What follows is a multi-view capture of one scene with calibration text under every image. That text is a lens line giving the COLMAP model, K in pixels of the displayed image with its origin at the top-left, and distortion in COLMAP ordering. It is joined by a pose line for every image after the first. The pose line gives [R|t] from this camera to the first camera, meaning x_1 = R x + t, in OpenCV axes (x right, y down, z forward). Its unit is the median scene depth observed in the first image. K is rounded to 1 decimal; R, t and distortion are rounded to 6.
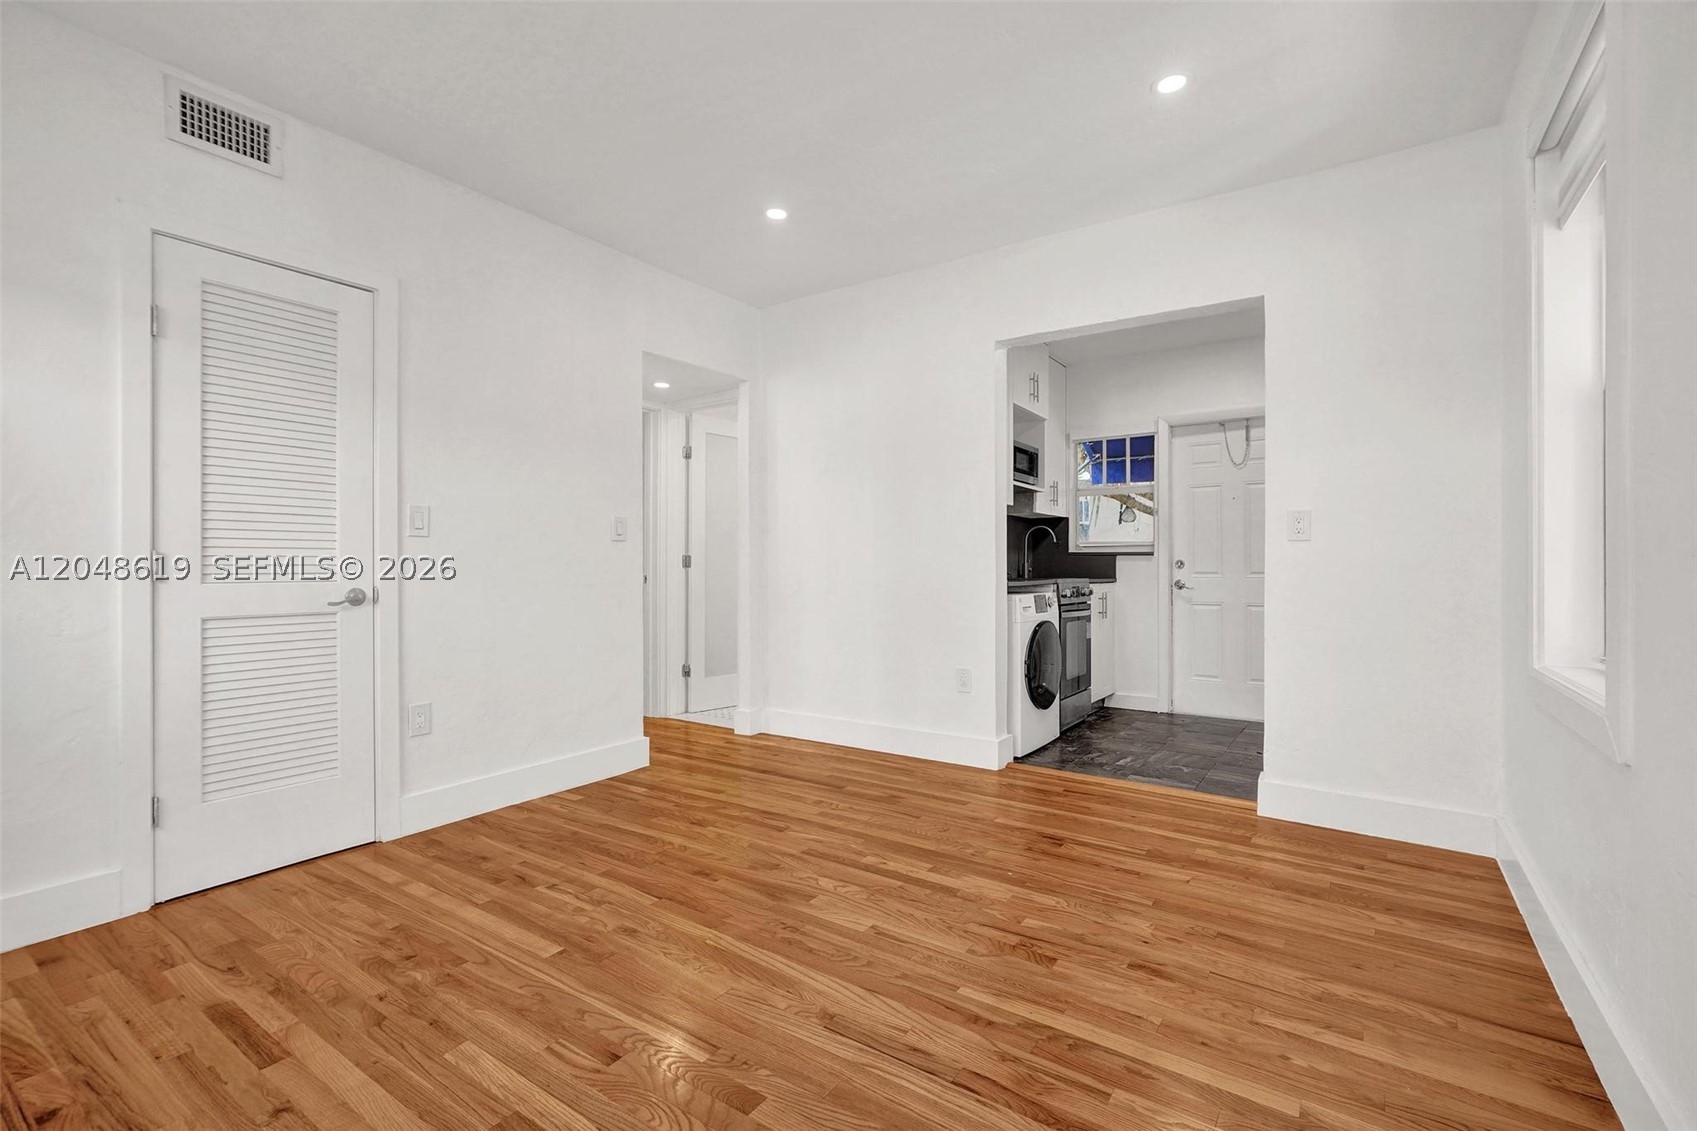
lens RADIAL K [[752.9, 0, 848.5], [0, 752.9, 565.5], [0, 0, 1]] dist [-0.009376, 0.006611]
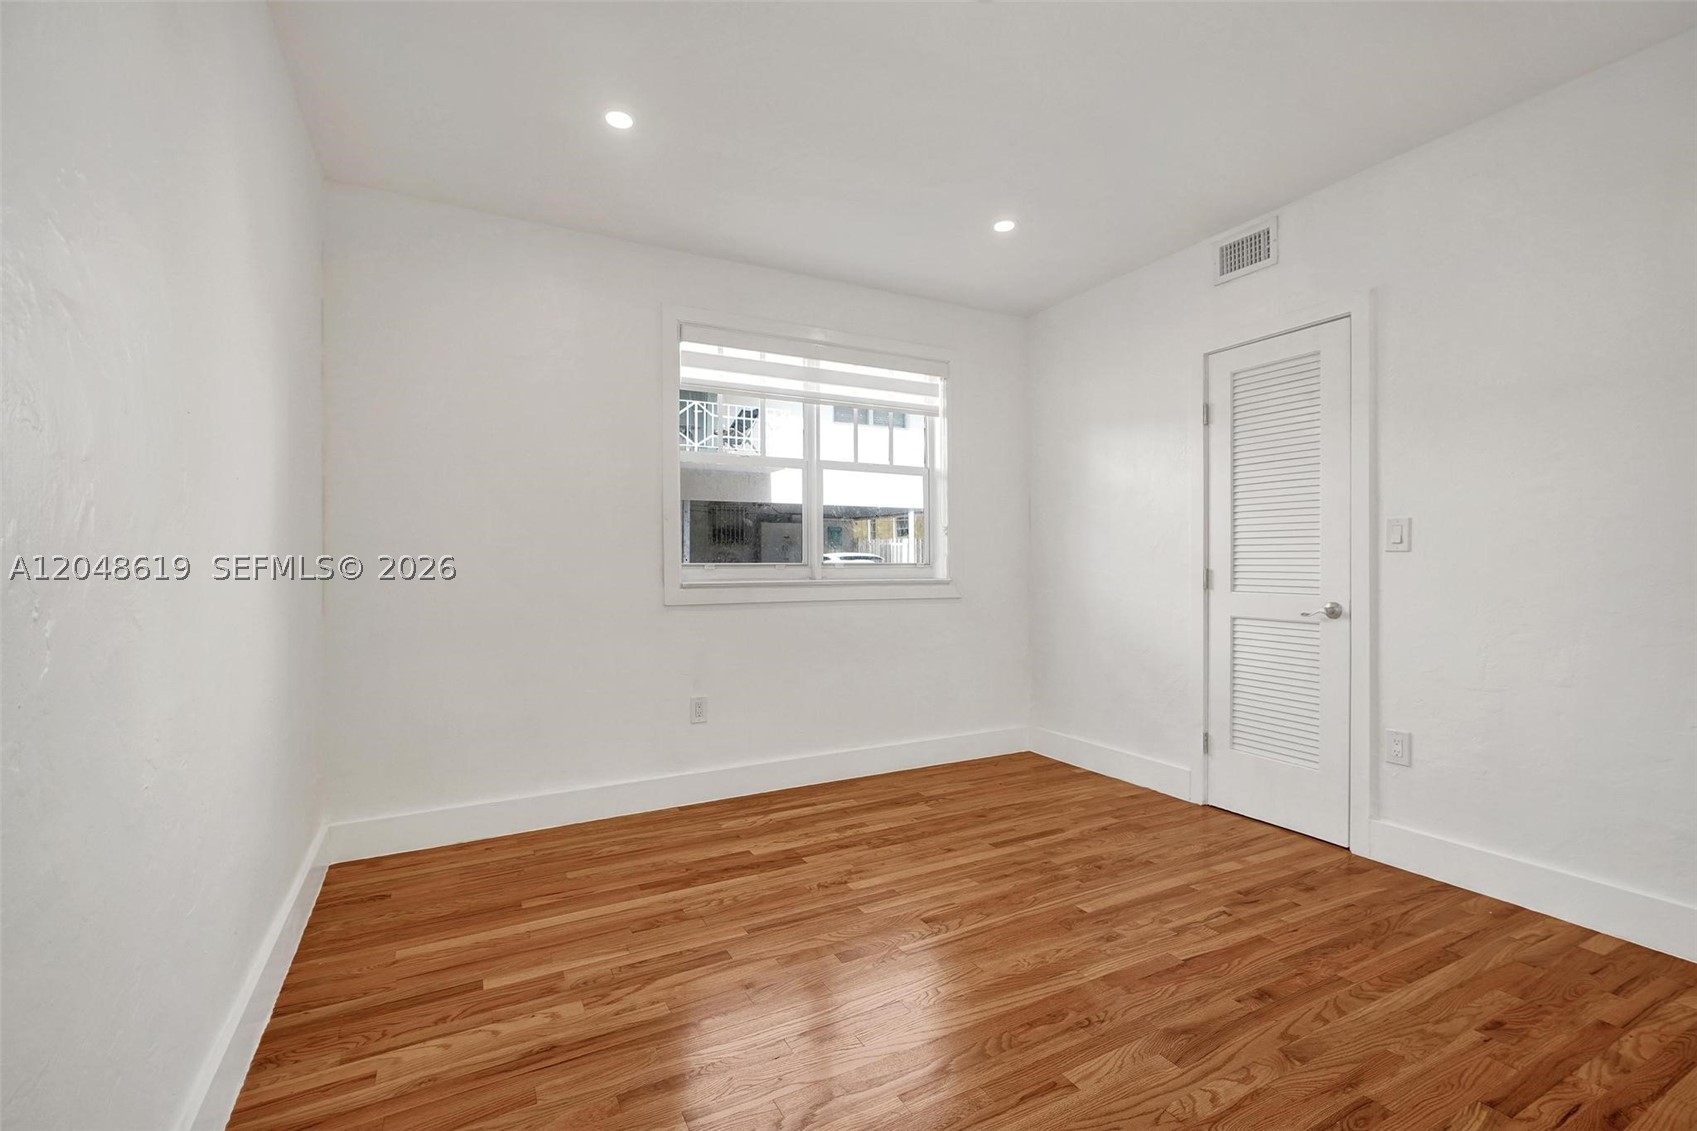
lens RADIAL K [[754.6, 0, 851.0], [0, 754.6, 562.4], [0, 0, 1]] dist [-0.002144, -0.000296]
pose [[-0.464063, 0.004000, -0.885793, 0.648022], [0.004012, 0.999989, 0.002413, -0.033366], [0.885793, -0.002434, -0.464074, 0.942354]]
